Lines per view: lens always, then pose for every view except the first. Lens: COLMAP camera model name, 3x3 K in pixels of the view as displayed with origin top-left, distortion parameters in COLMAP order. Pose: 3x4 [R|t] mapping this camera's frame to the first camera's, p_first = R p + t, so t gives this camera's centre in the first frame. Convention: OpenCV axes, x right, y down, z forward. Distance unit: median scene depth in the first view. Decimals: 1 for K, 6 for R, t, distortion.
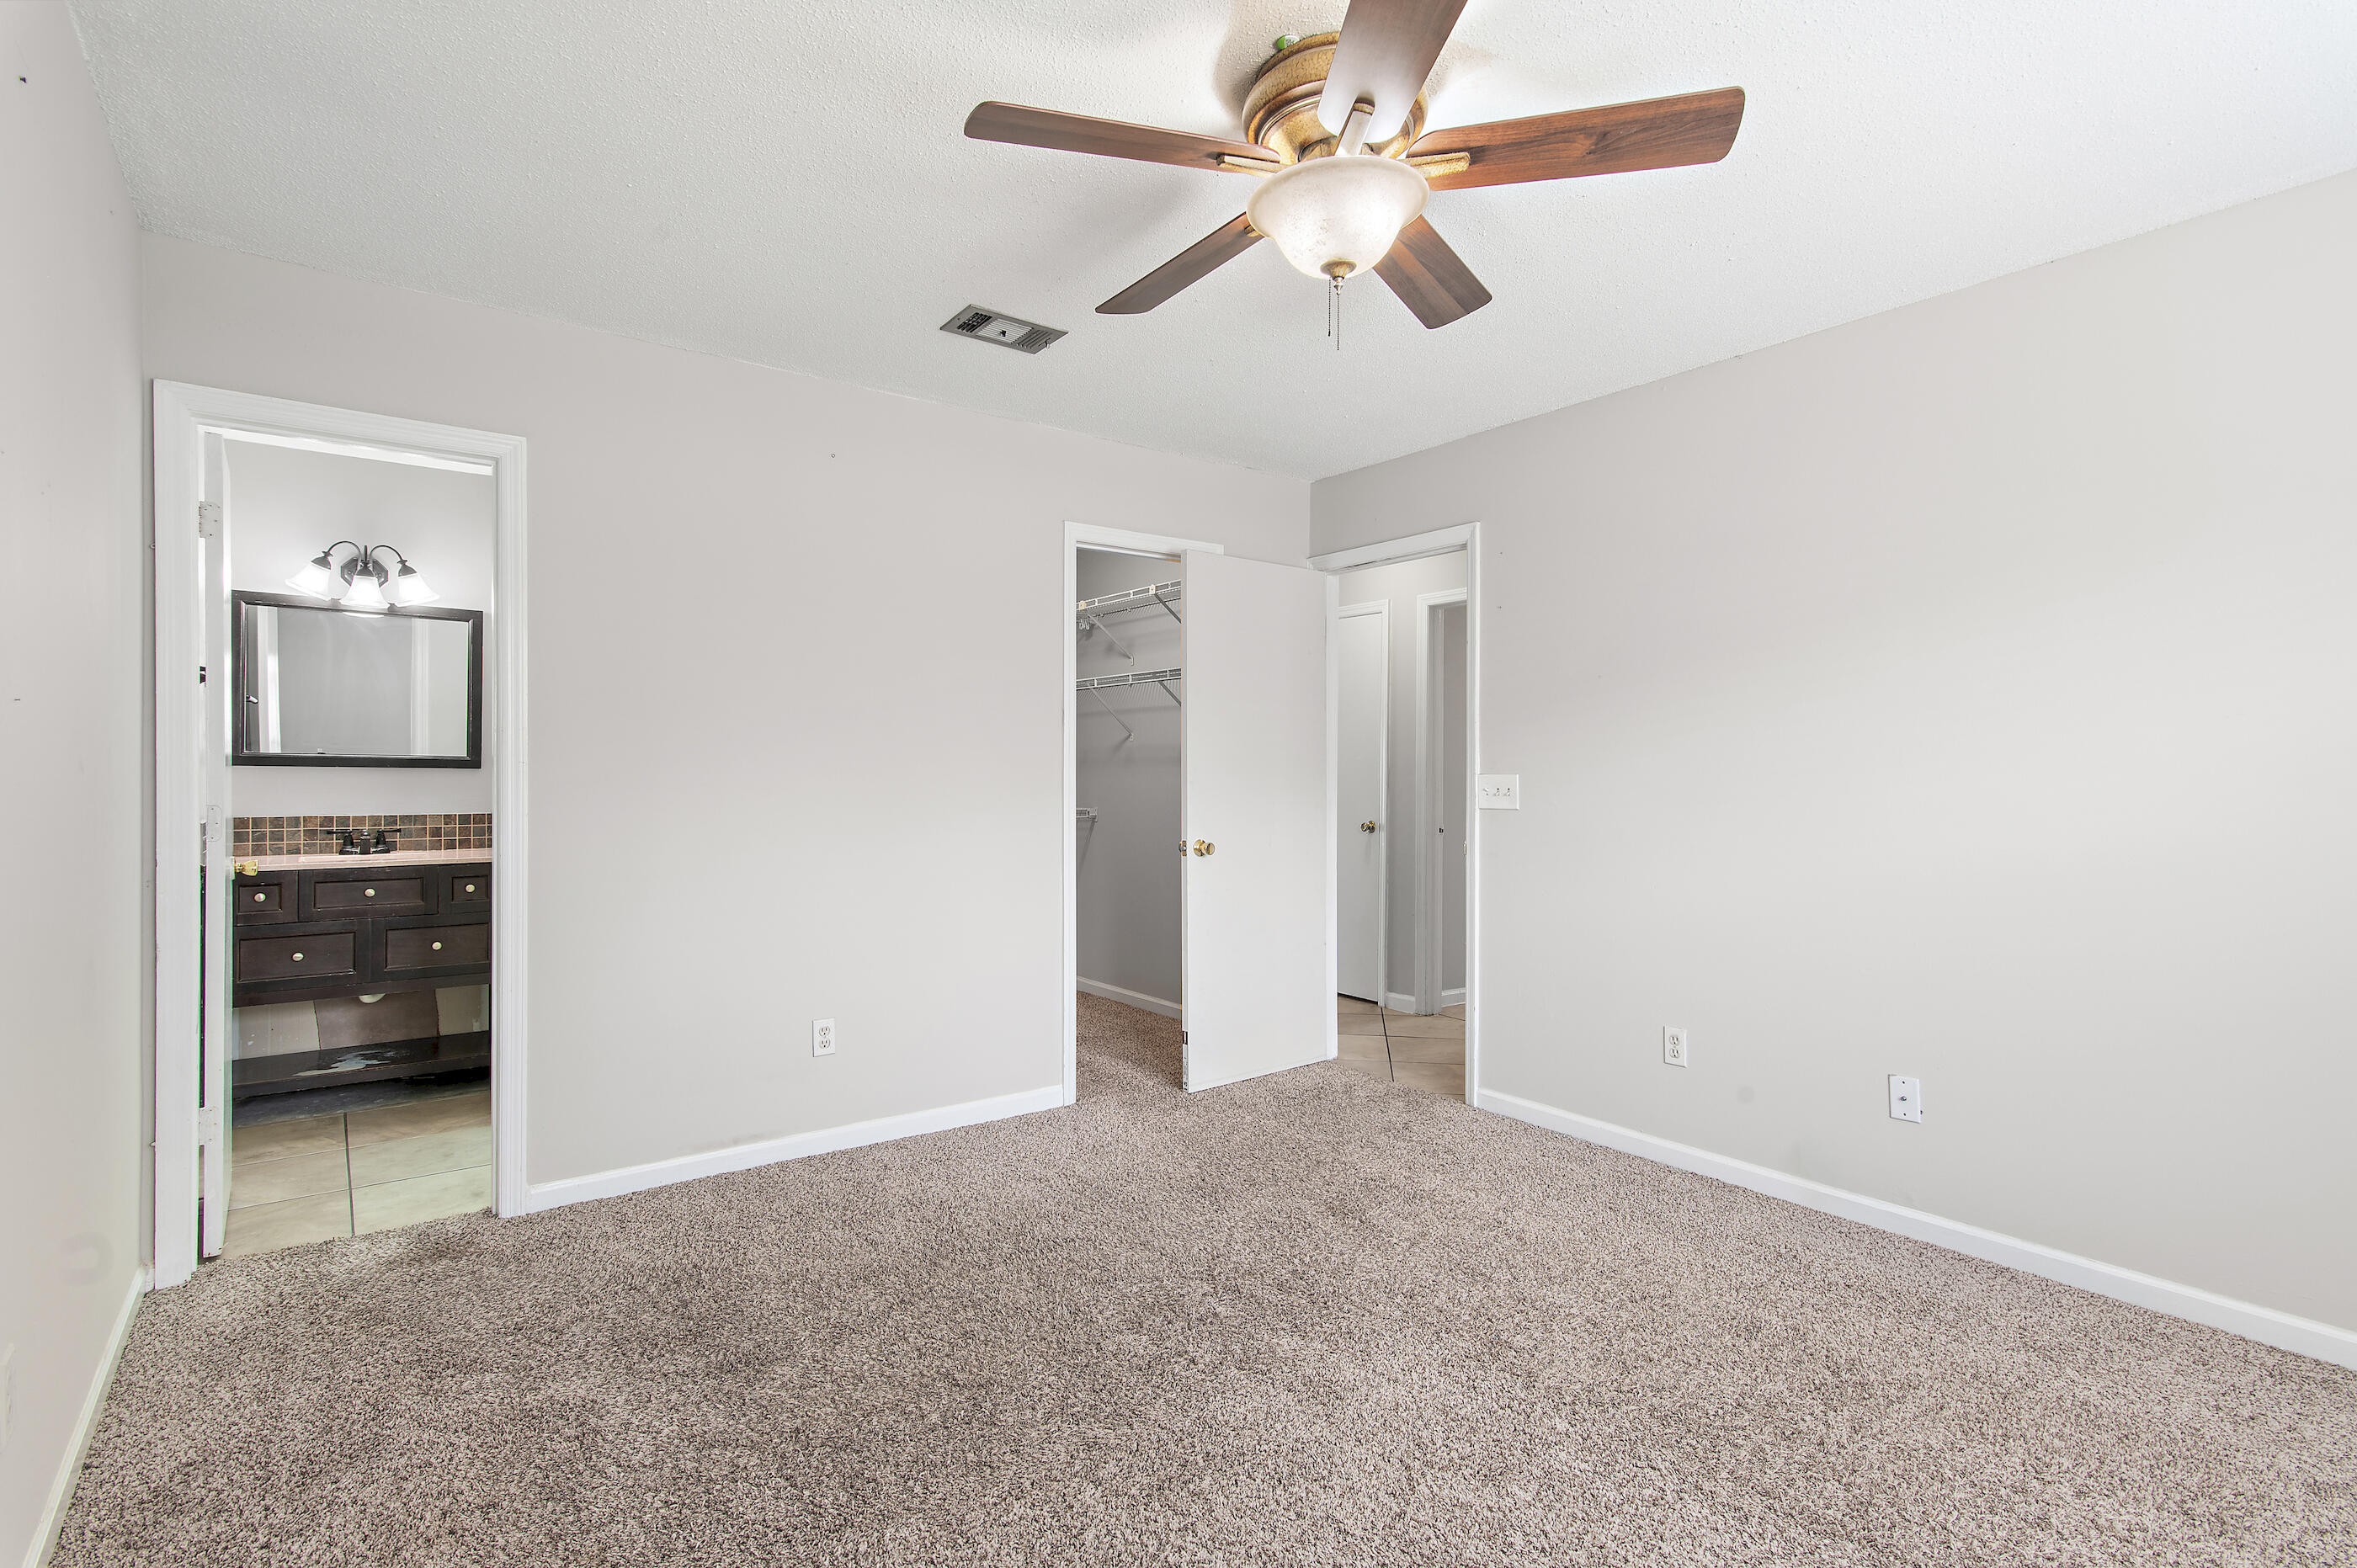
lens RADIAL K [[1152.1, 0, 1180.8], [0, 1152.1, 774.6], [0, 0, 1]] dist [0.018889, -0.001646]
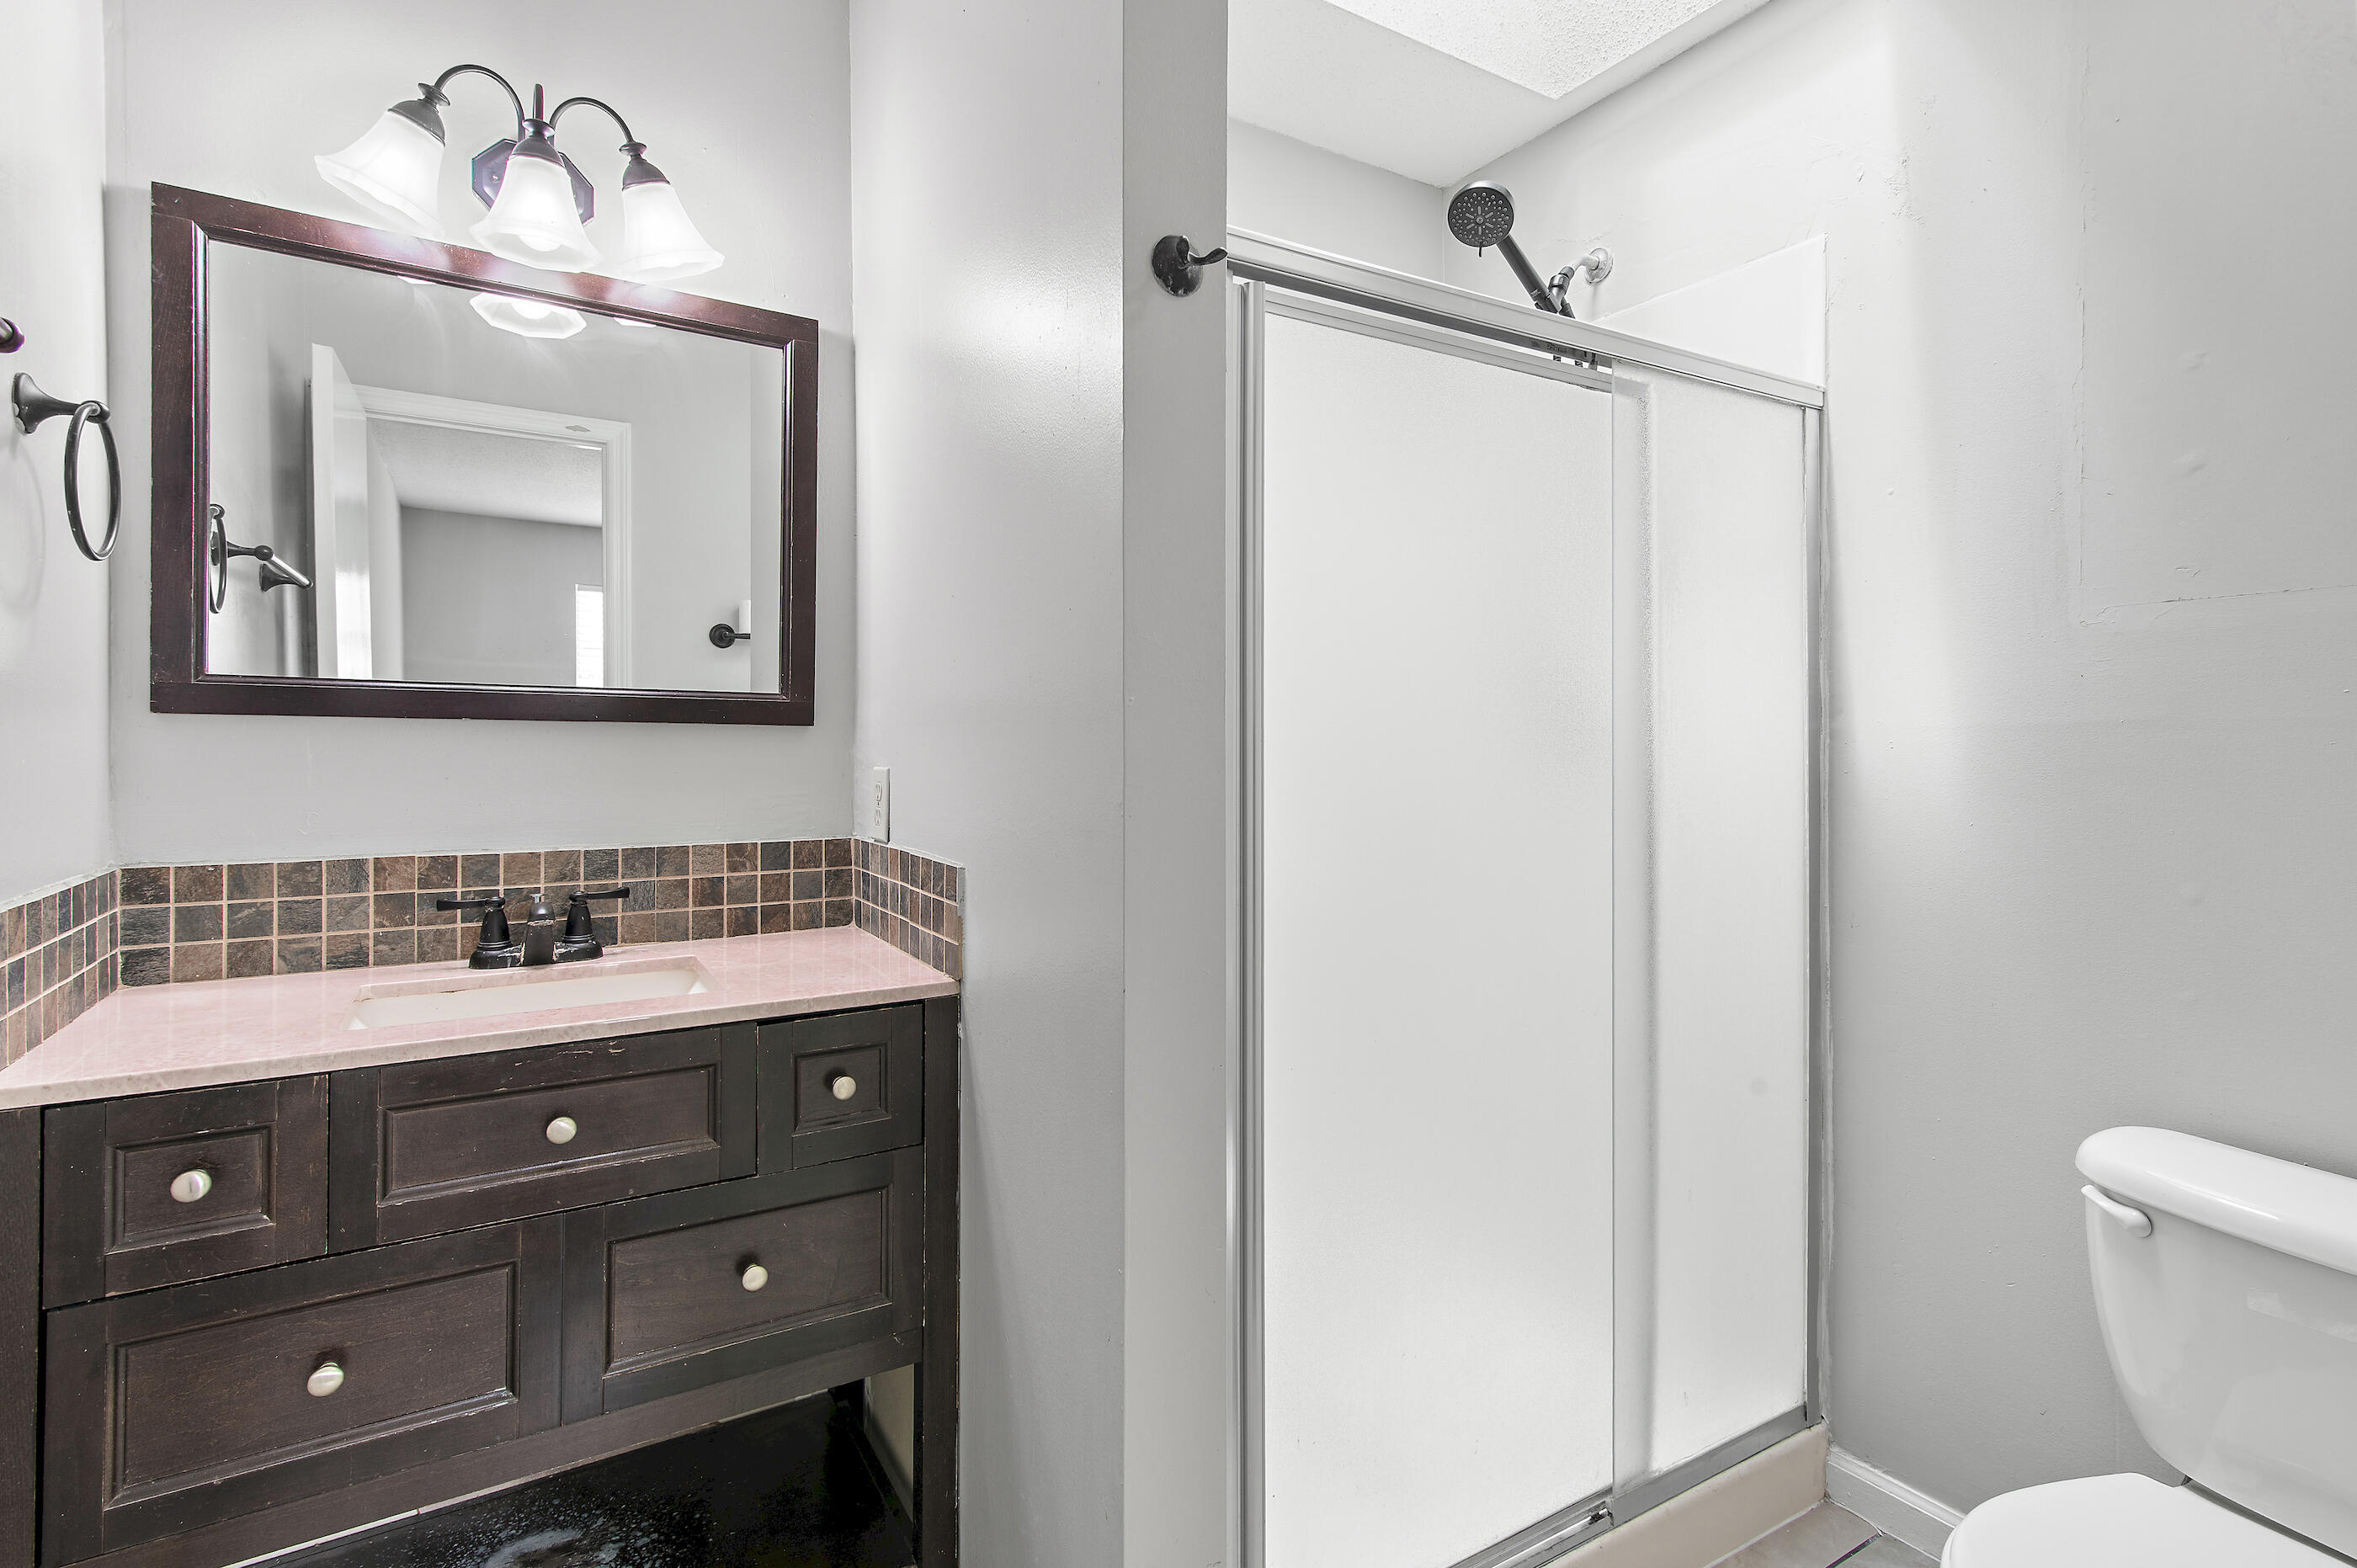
lens RADIAL K [[1152.1, 0, 1173.1], [0, 1152.1, 742.8], [0, 0, 1]] dist [0.018889, -0.001646]
pose [[0.995724, -0.002387, -0.092350, -0.476049], [0.002120, 0.999993, -0.002990, 0.002345], [0.092357, 0.002782, 0.995722, 0.665376]]
